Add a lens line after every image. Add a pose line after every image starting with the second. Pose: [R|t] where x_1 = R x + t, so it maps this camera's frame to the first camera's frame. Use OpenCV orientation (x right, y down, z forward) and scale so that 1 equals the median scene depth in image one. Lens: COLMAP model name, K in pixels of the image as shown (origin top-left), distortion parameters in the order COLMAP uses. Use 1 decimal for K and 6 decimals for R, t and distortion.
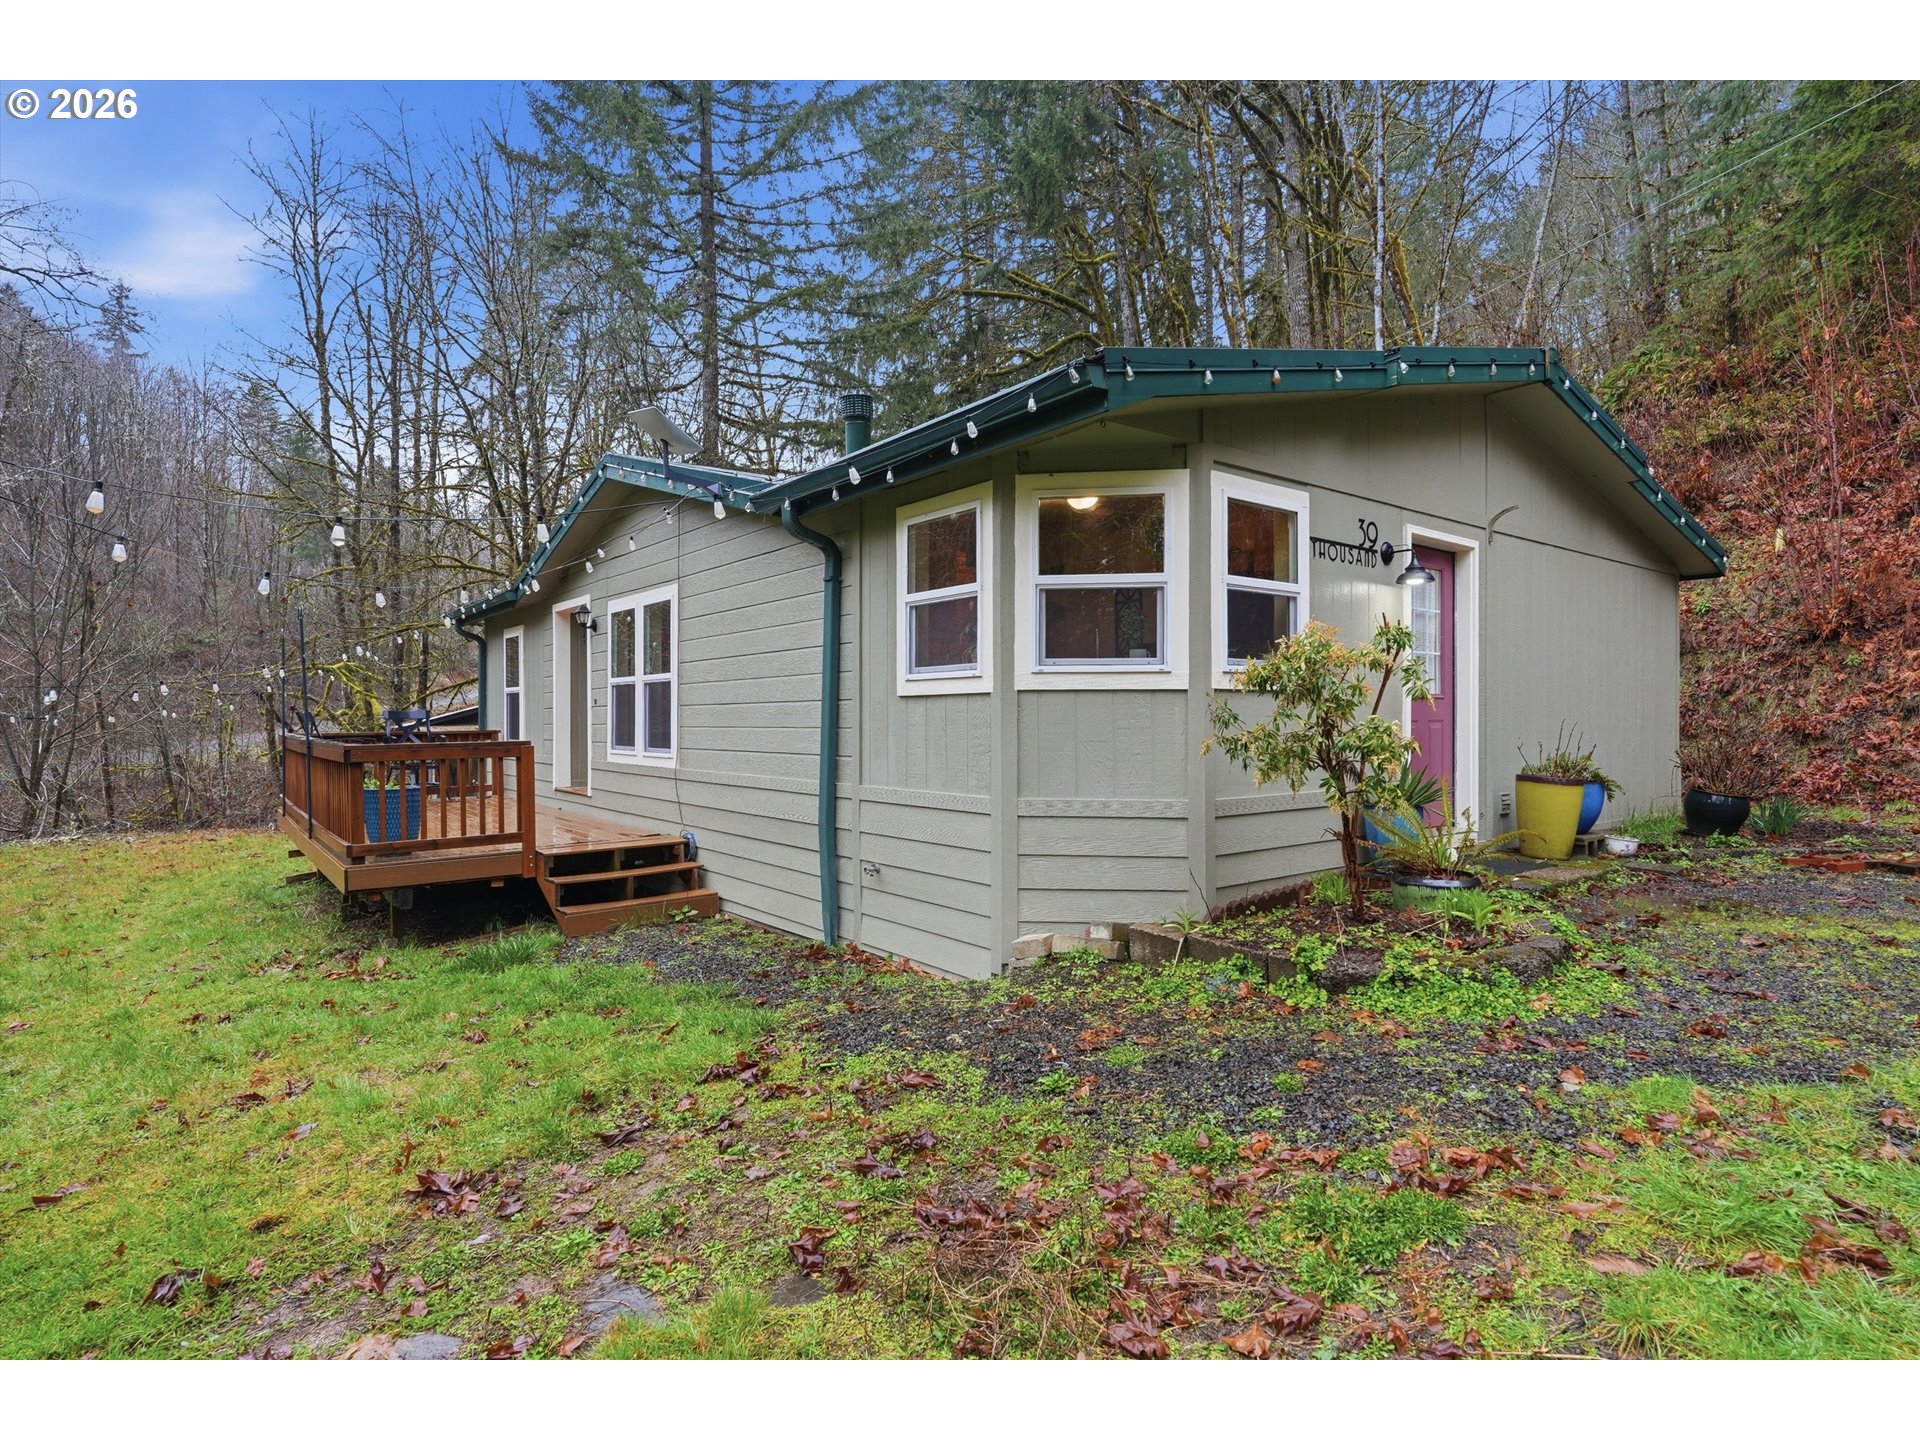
lens RADIAL K [[983.4, 0, 930.6], [0, 983.4, 724.0], [0, 0, 1]] dist [-0.000270, -0.000224]
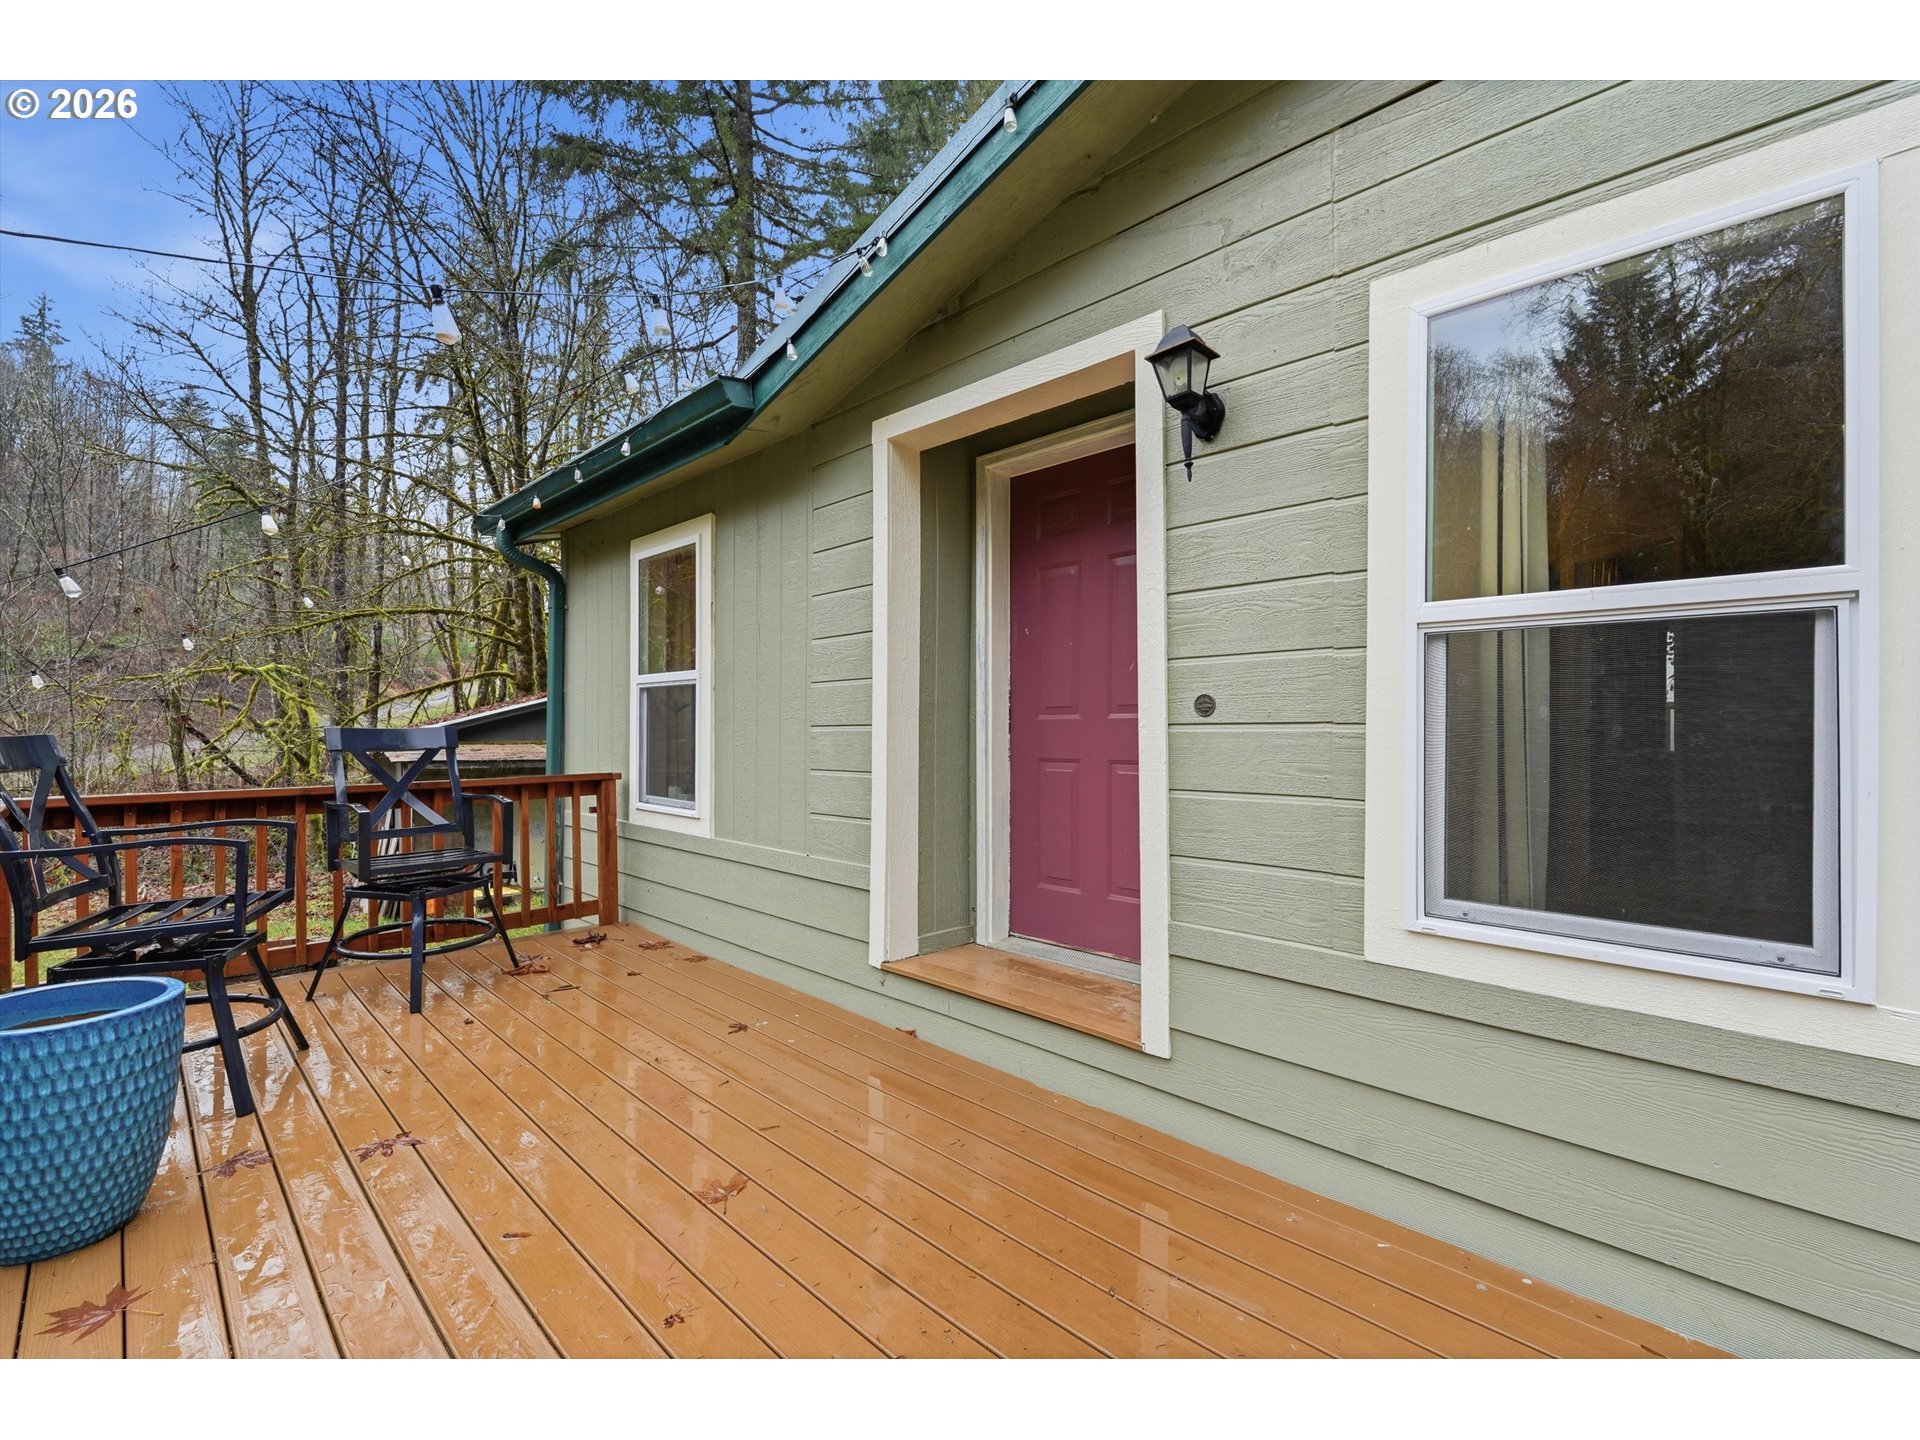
lens RADIAL K [[849.8, 0, 961.1], [0, 849.8, 728.7], [0, 0, 1]] dist [-0.000472, 0.000262]
pose [[0.990690, 0.006296, 0.135990, -0.126458], [-0.005209, 0.999952, -0.008354, -0.004128], [-0.136036, 0.007568, 0.990675, 0.227389]]
